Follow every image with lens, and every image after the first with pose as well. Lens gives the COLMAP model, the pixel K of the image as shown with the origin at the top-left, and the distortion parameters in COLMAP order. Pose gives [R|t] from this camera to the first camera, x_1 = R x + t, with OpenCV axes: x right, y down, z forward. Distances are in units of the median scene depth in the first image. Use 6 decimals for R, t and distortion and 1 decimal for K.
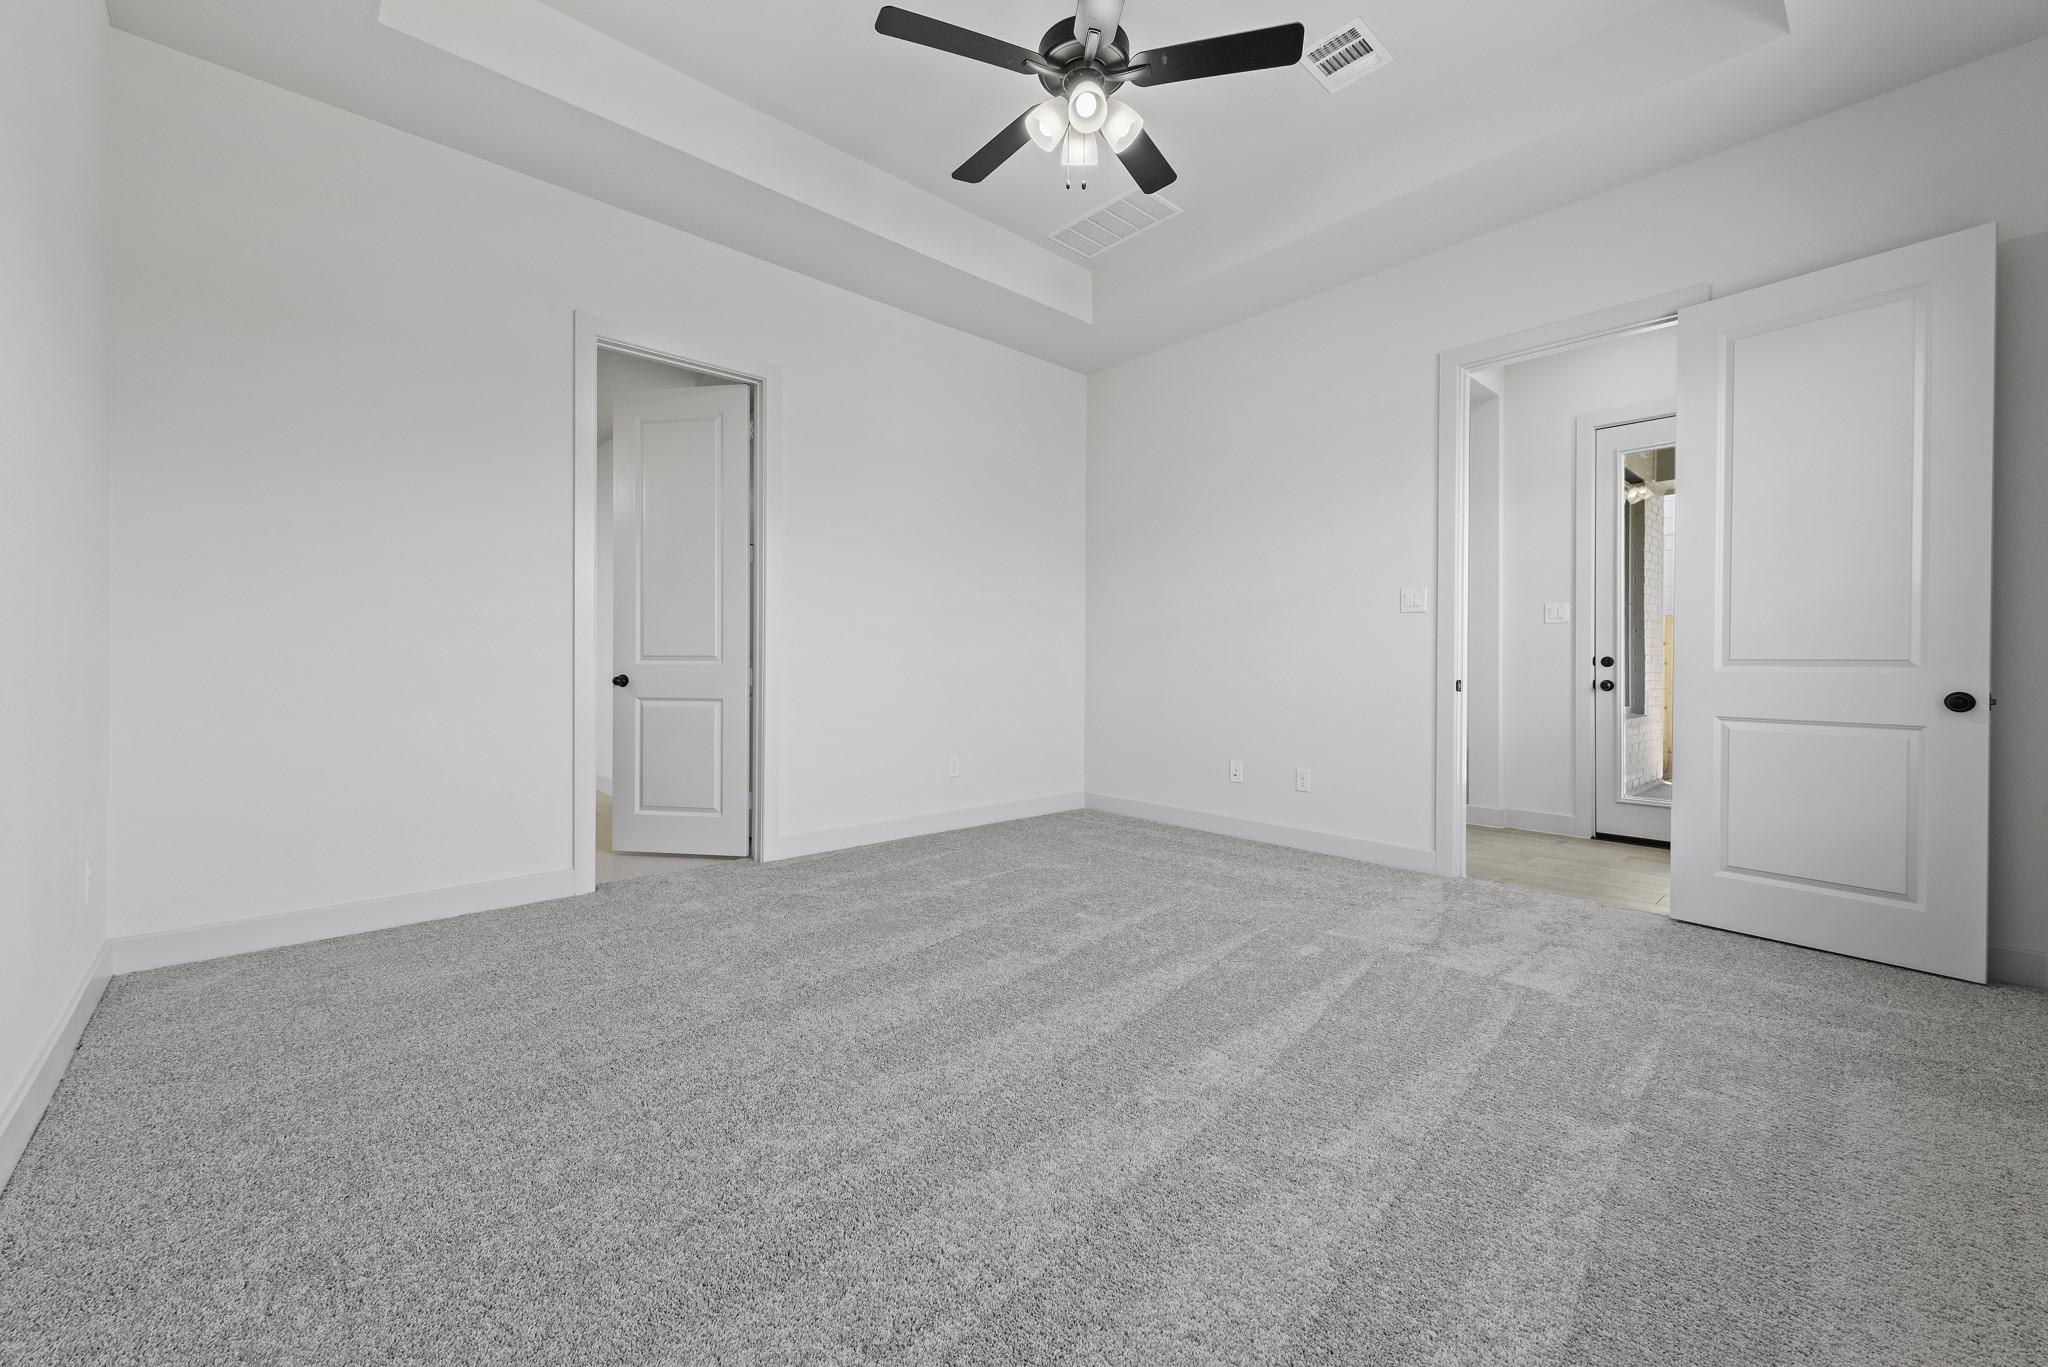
lens RADIAL K [[823.1, 0, 1050.6], [0, 823.1, 667.8], [0, 0, 1]] dist [0.020872, -0.006395]
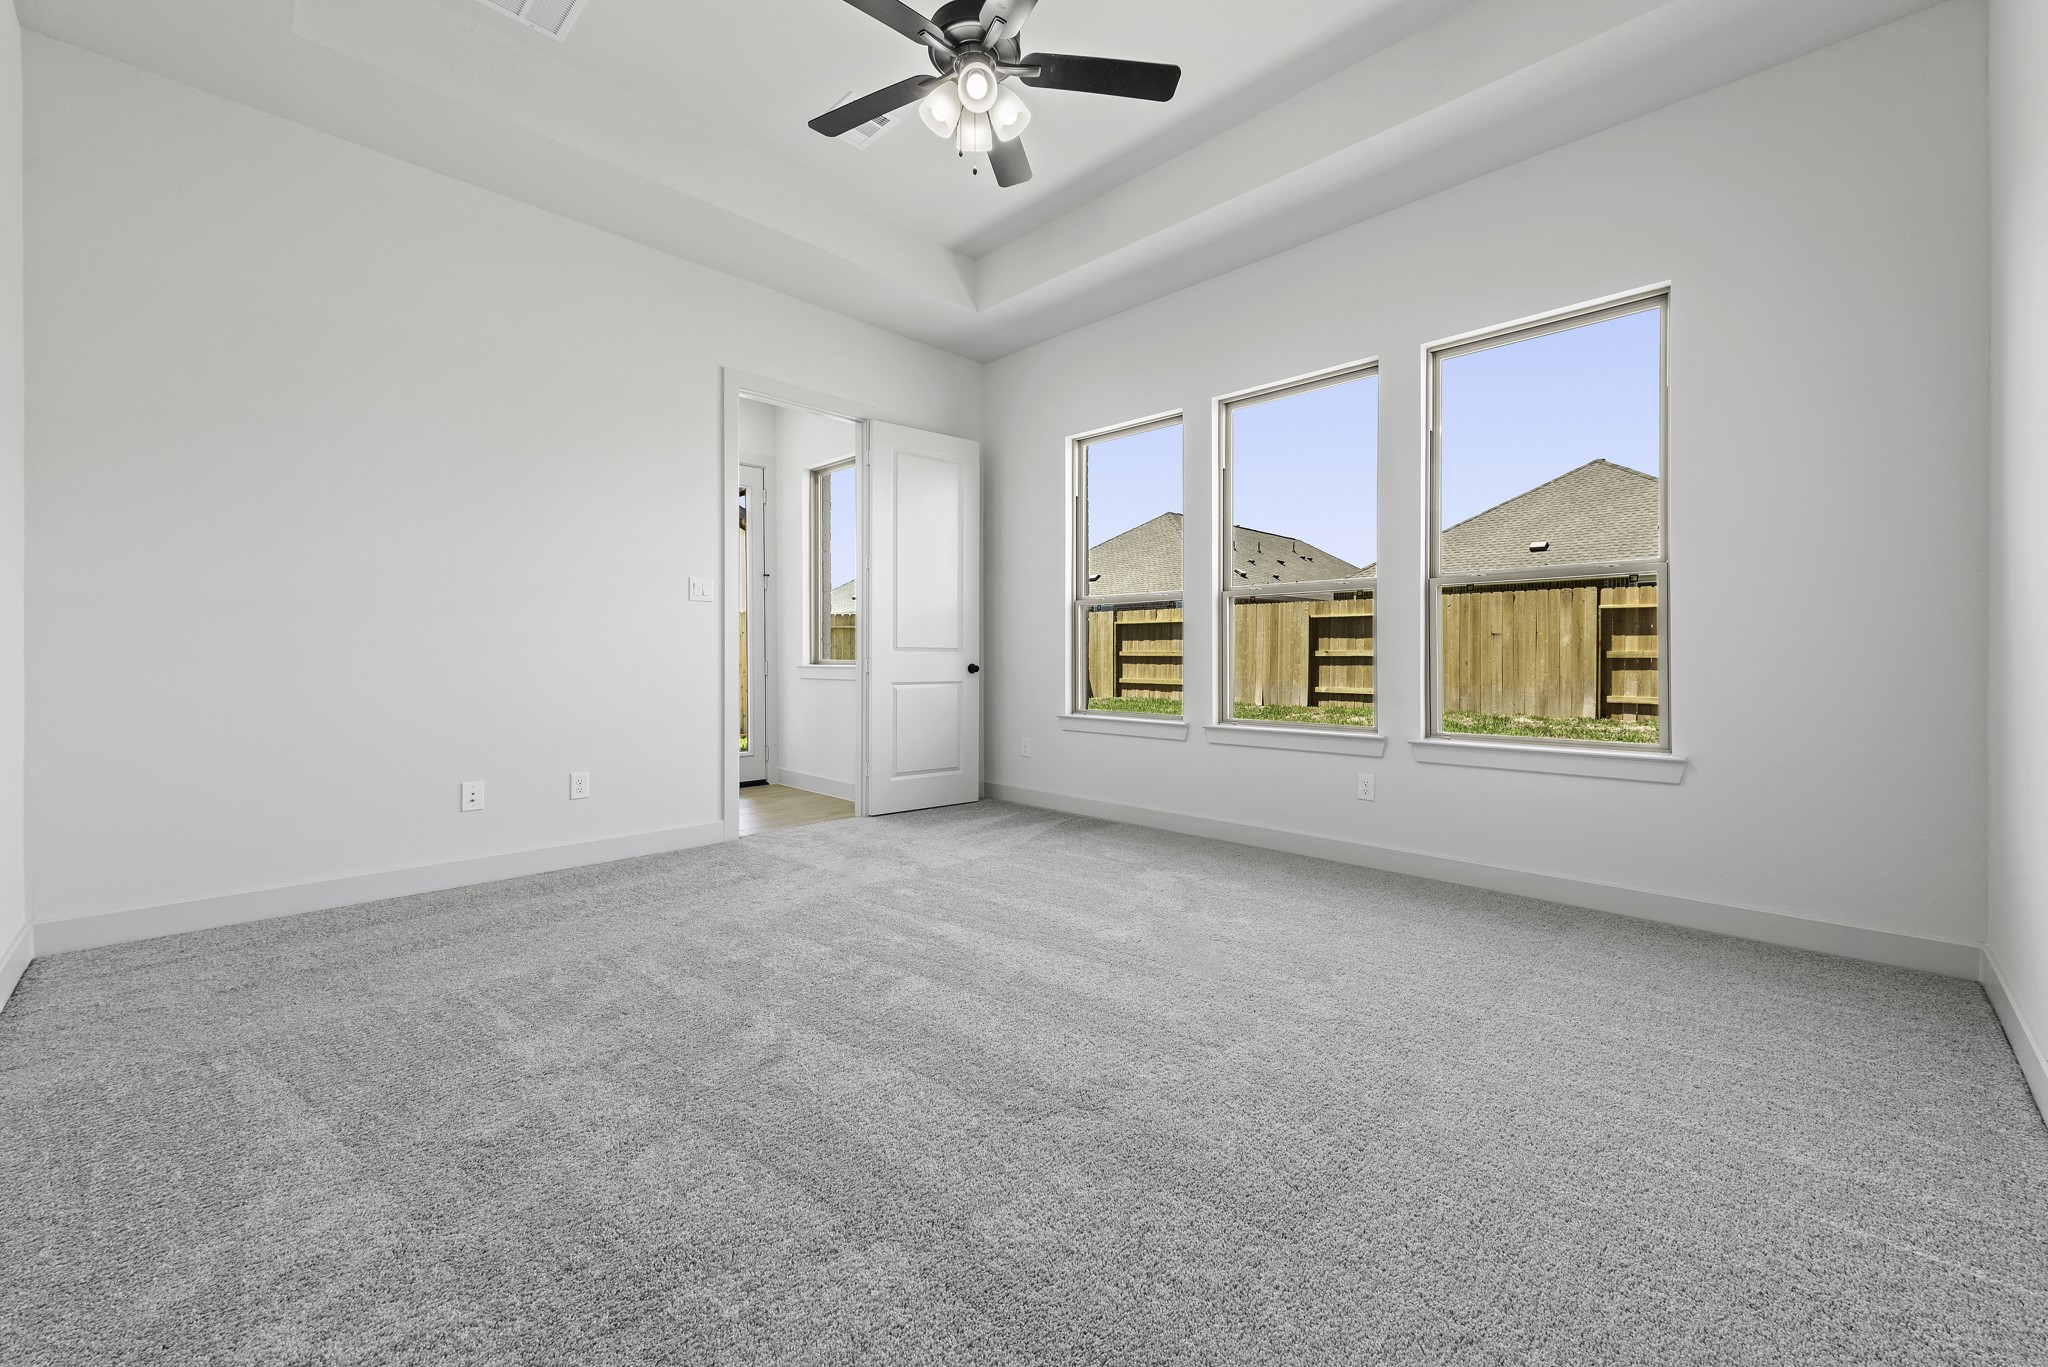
lens RADIAL K [[817.1, 0, 1010.4], [0, 817.1, 668.4], [0, 0, 1]] dist [0.002708, -0.000118]
pose [[-0.027042, -0.023047, 0.999369, -0.796343], [0.004706, 0.999720, 0.023183, -0.005536], [-0.999623, 0.005330, -0.026926, 0.823713]]
